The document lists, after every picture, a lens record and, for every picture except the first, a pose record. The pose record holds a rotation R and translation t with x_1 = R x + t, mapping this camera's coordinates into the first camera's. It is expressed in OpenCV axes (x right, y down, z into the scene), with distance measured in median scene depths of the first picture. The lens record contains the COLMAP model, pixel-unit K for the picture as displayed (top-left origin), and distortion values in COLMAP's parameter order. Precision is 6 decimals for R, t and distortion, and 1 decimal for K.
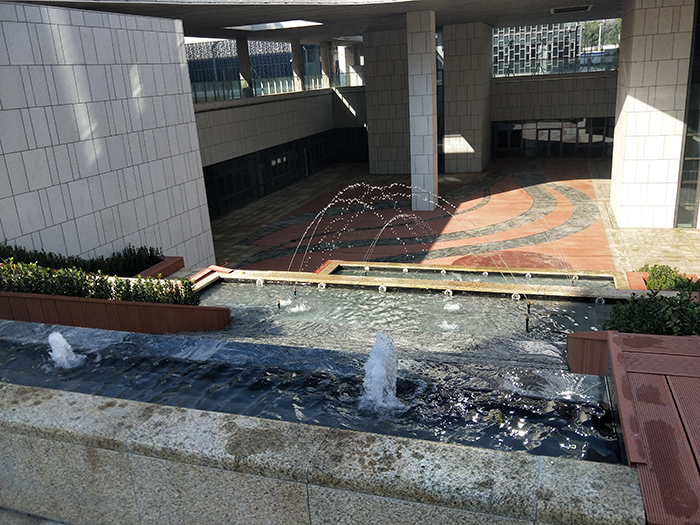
lens RADIAL K [[599.1, 0, 350.9], [0, 599.1, 266.6], [0, 0, 1]] dist [0.078922, -0.177018]
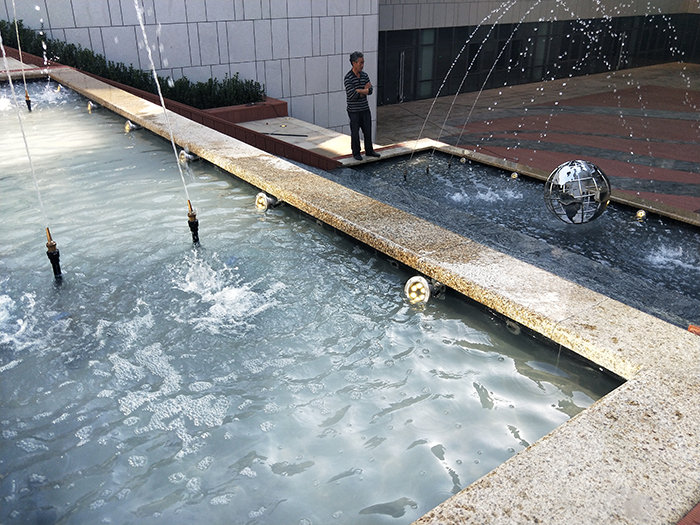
lens RADIAL K [[599.1, 0, 350.9], [0, 599.1, 266.6], [0, 0, 1]] dist [0.078922, -0.177018]
pose [[0.815830, 0.300018, -0.494379, 0.189922], [-0.222878, 0.951977, 0.209919, 0.003730], [0.533617, -0.061072, 0.843519, 0.286548]]
